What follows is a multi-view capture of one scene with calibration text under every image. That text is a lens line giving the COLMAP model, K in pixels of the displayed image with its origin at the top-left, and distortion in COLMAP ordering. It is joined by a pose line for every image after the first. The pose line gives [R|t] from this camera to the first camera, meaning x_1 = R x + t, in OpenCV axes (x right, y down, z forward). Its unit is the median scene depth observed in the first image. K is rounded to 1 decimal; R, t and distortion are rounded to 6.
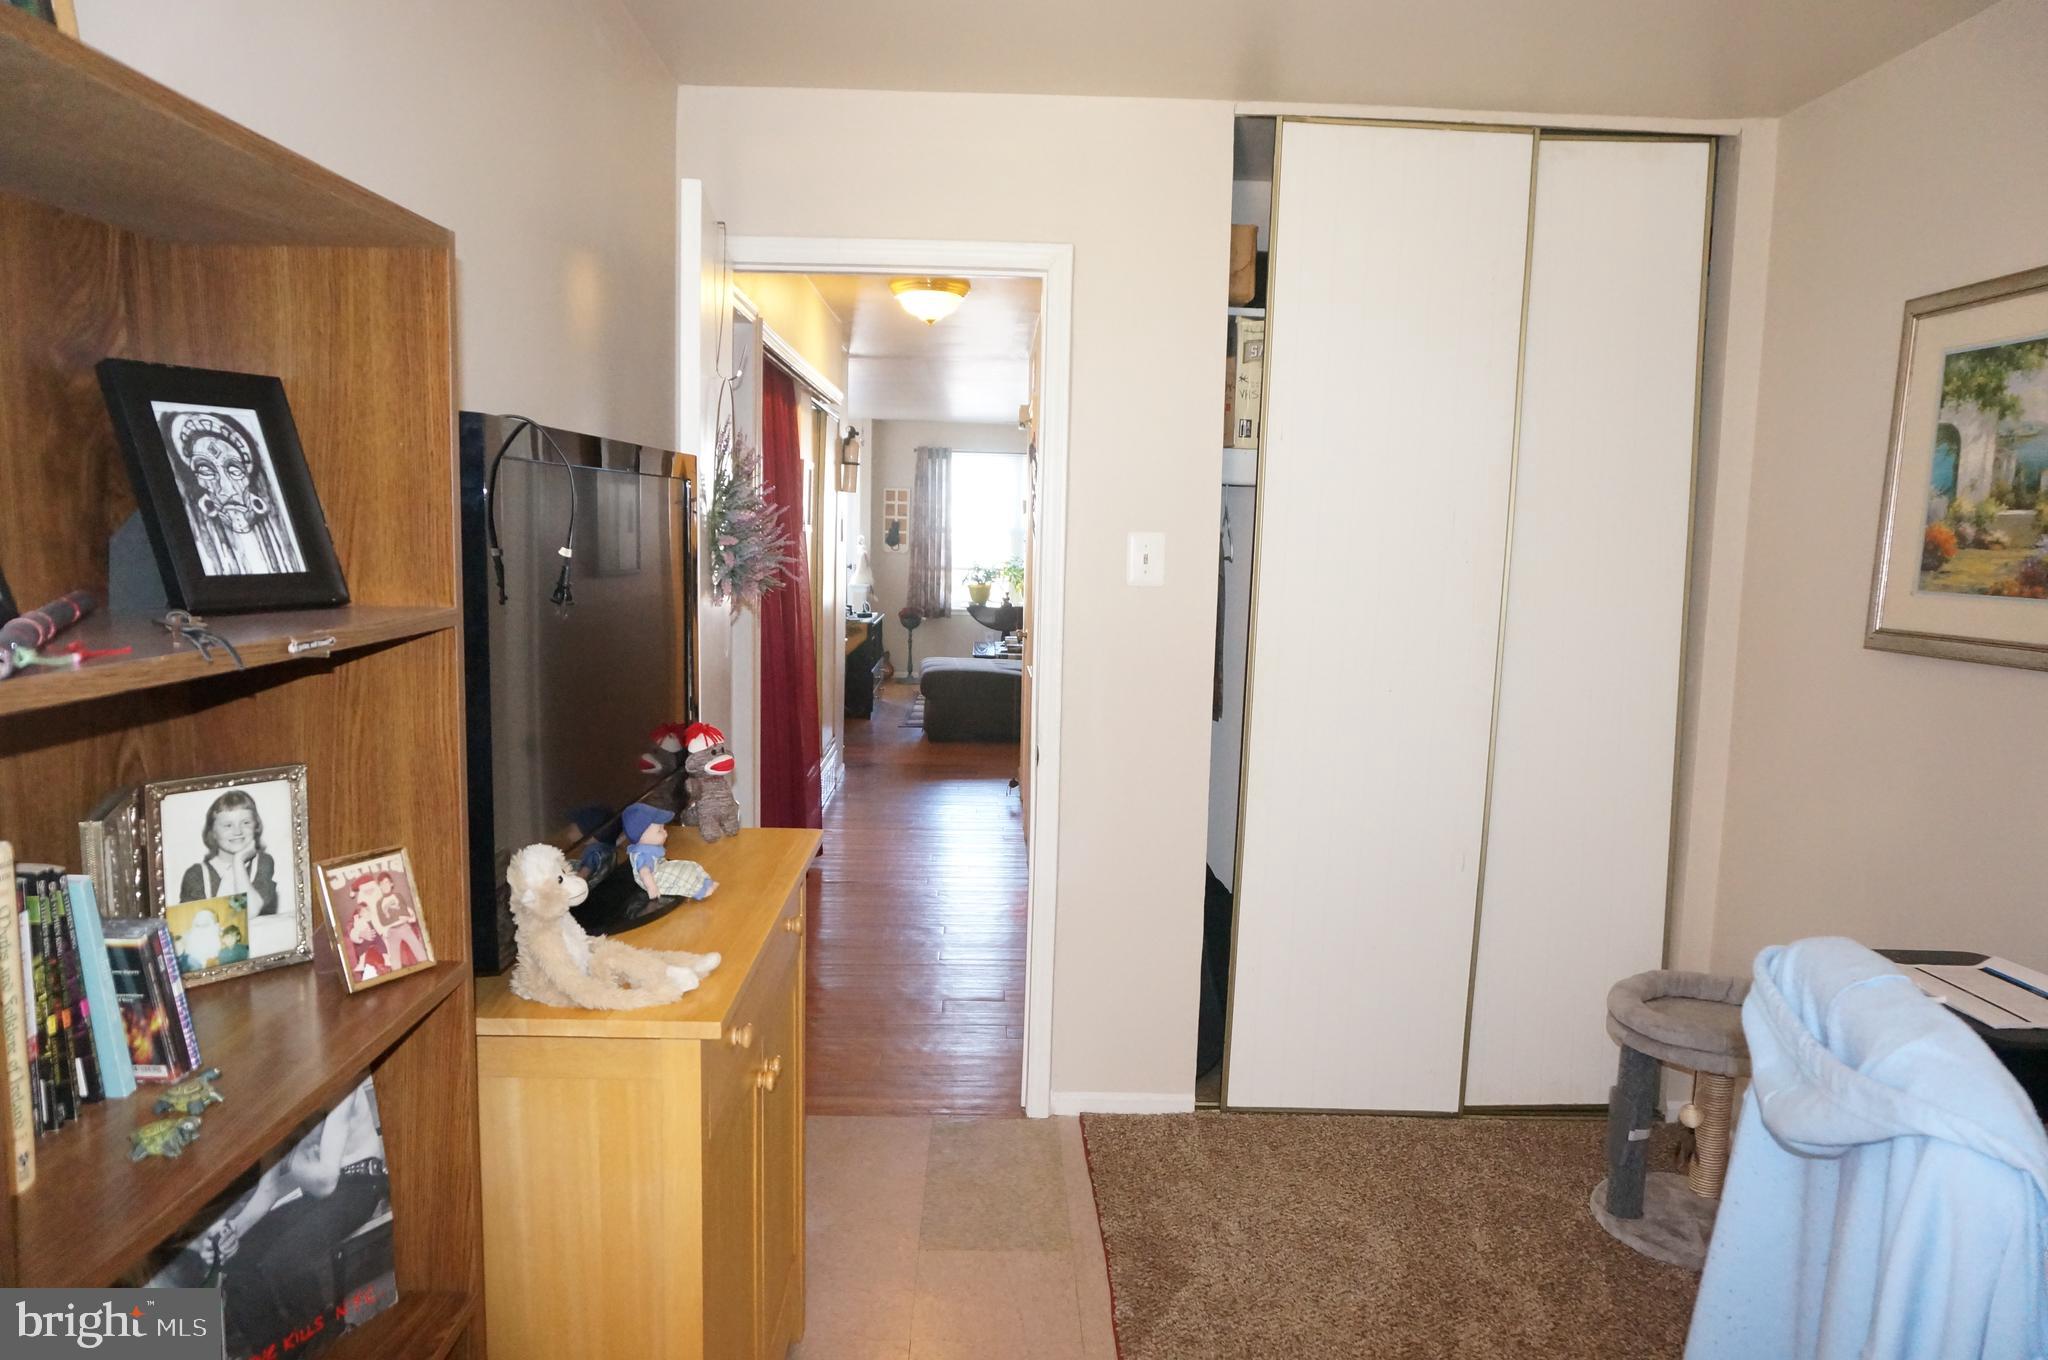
lens RADIAL K [[1365.7, 0, 1024.2], [0, 1365.7, 685.2], [0, 0, 1]] dist [-0.048847, 0.033195]
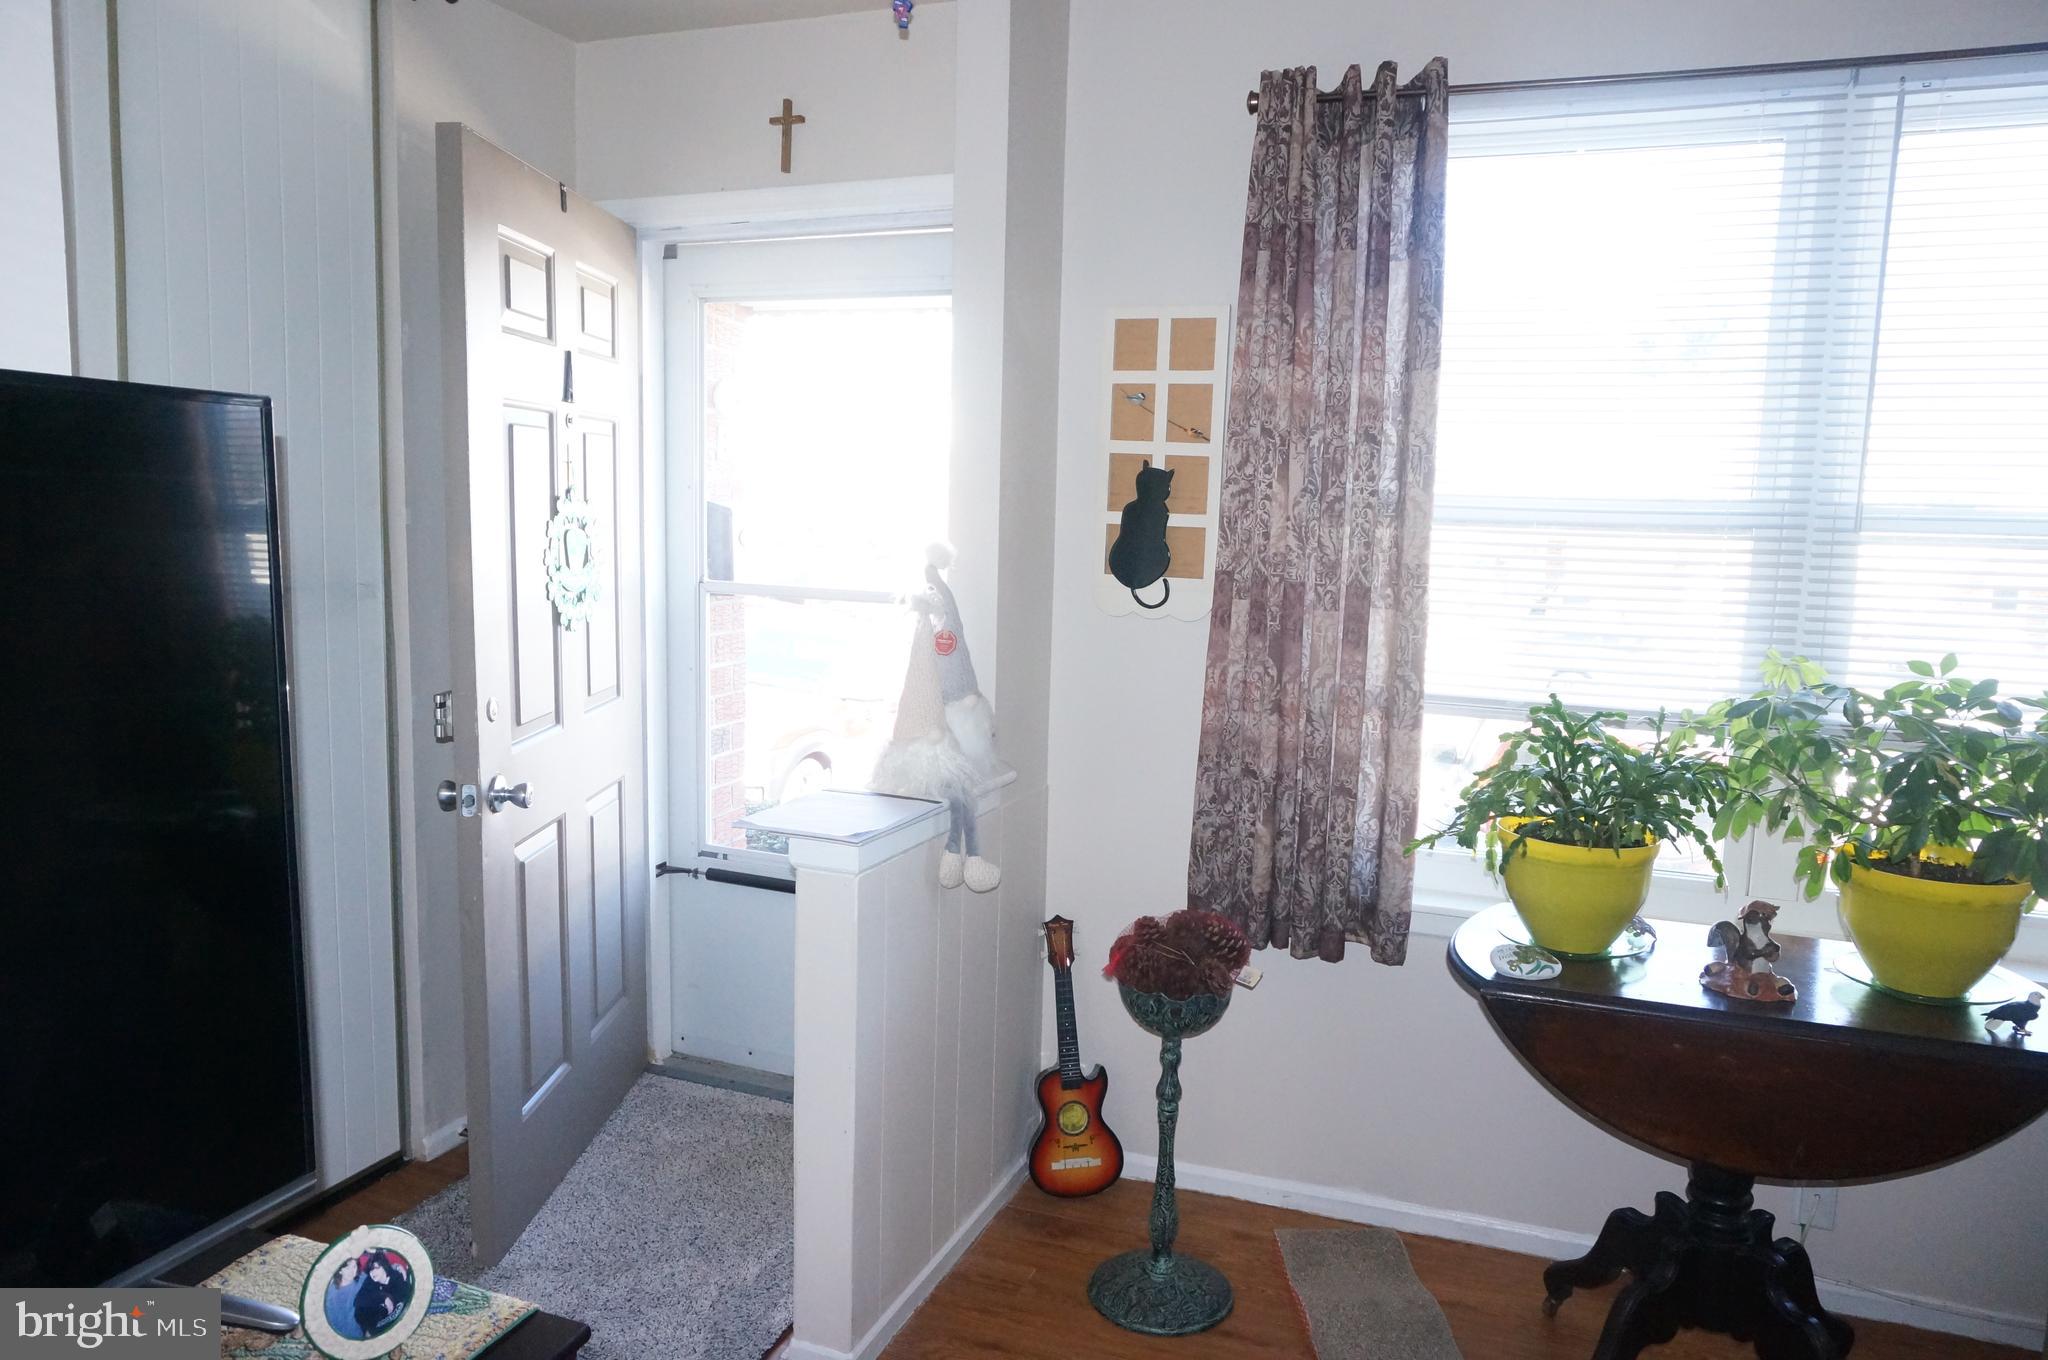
lens RADIAL K [[1365.7, 0, 1026.1], [0, 1365.7, 680.7], [0, 0, 1]] dist [-0.048847, 0.033195]
pose [[0.931500, 0.050243, -0.360254, -0.035982], [-0.048751, 0.998723, 0.013233, -0.089827], [0.360459, 0.005236, 0.932760, 0.802892]]
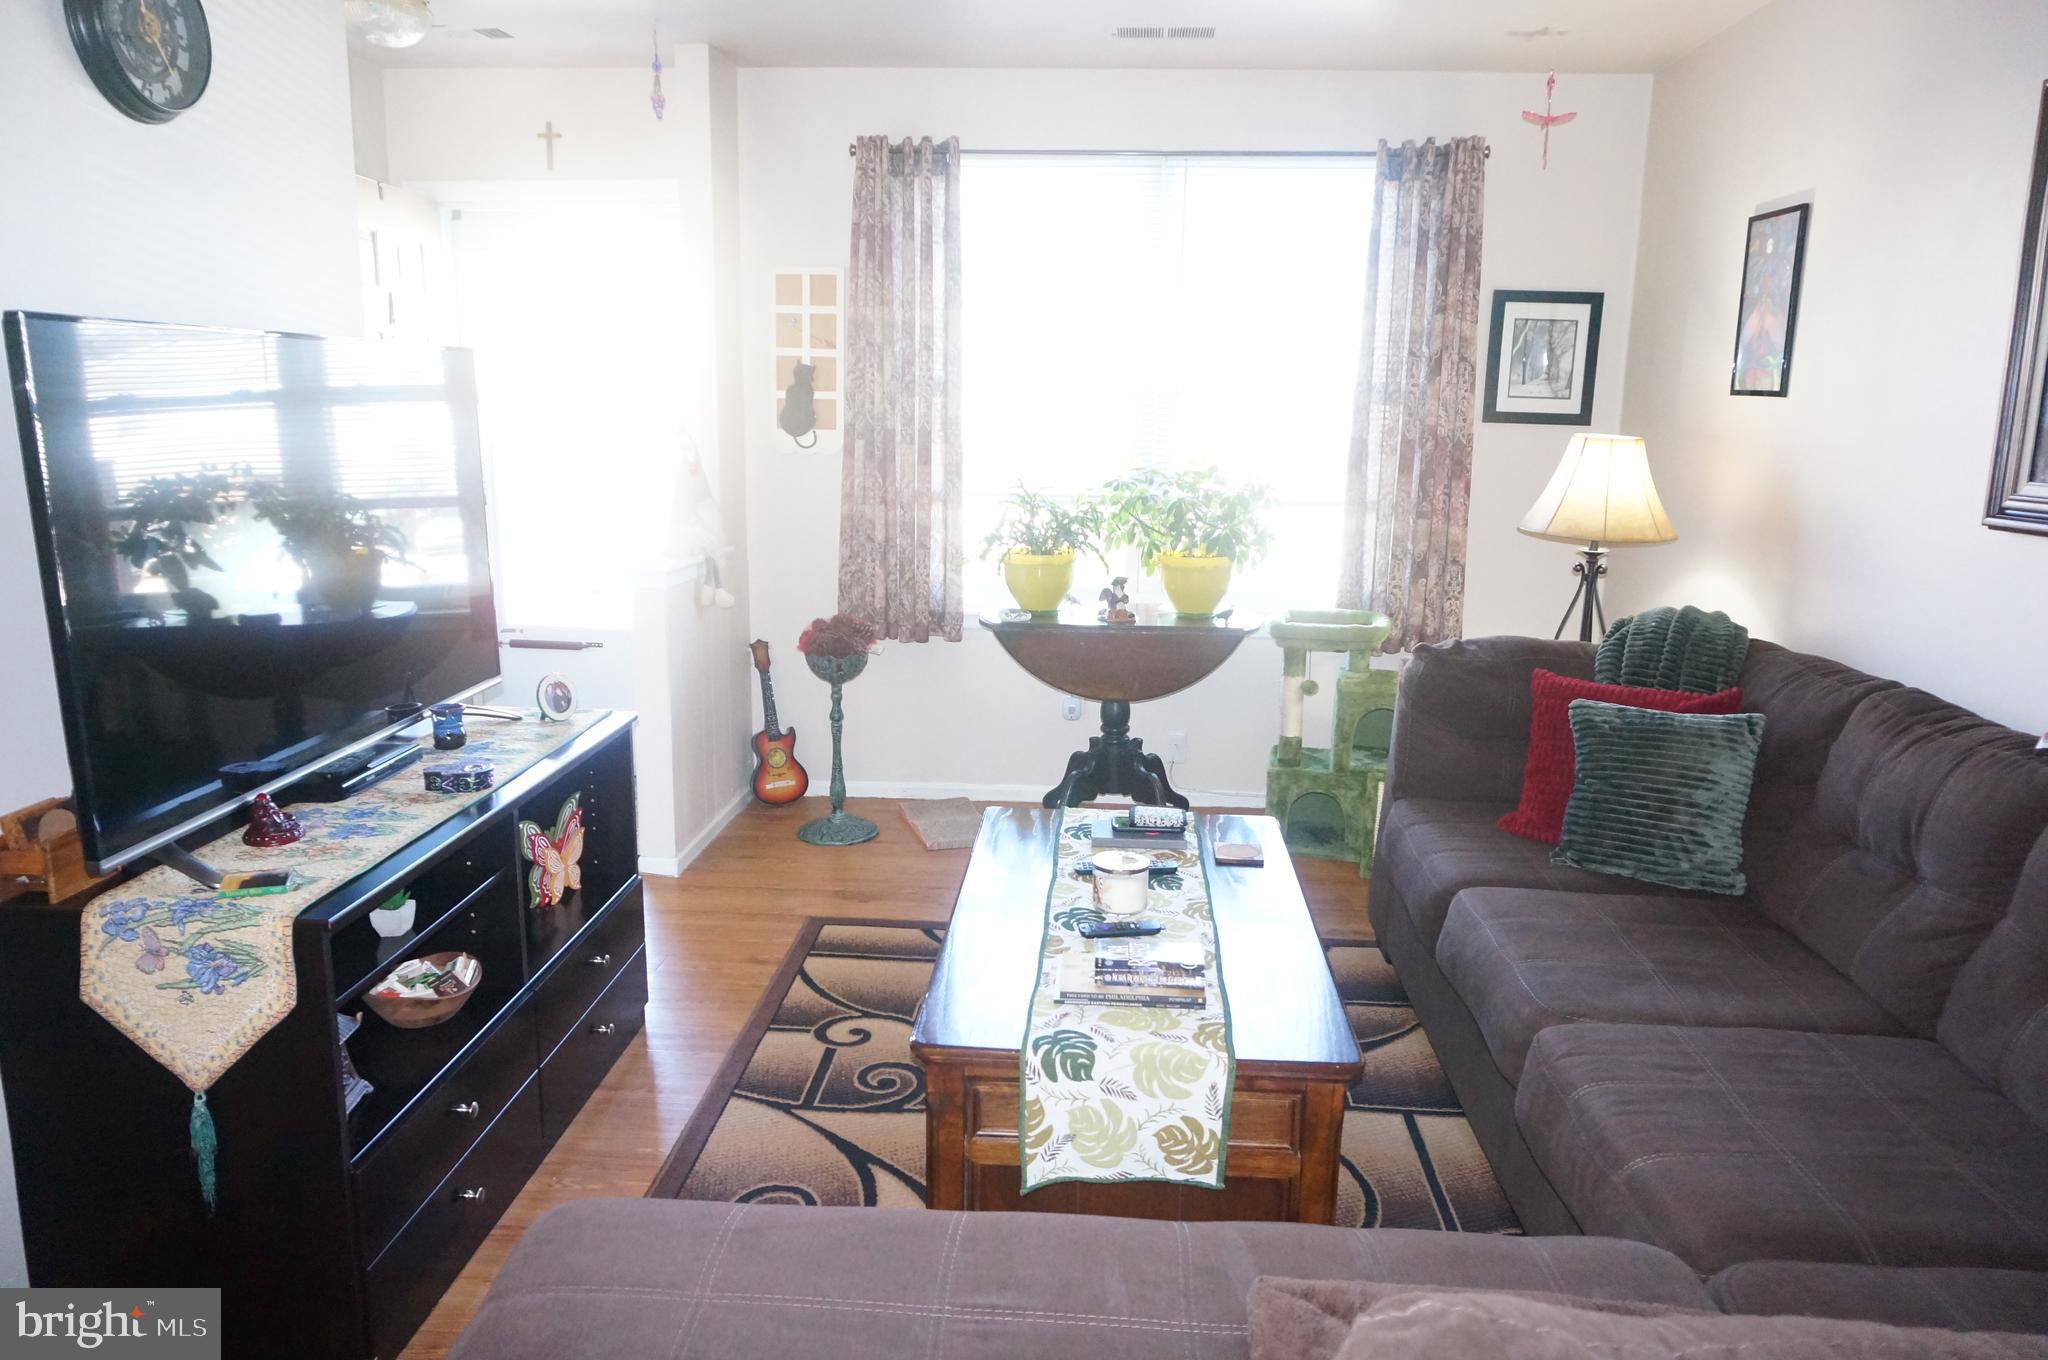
lens RADIAL K [[1365.7, 0, 1019.7], [0, 1365.7, 681.3], [0, 0, 1]] dist [-0.048847, 0.033195]
pose [[0.996653, 0.012089, -0.080855, -0.009668], [-0.004540, 0.995665, 0.092906, -0.071923], [0.081628, -0.092228, 0.992386, 0.653188]]
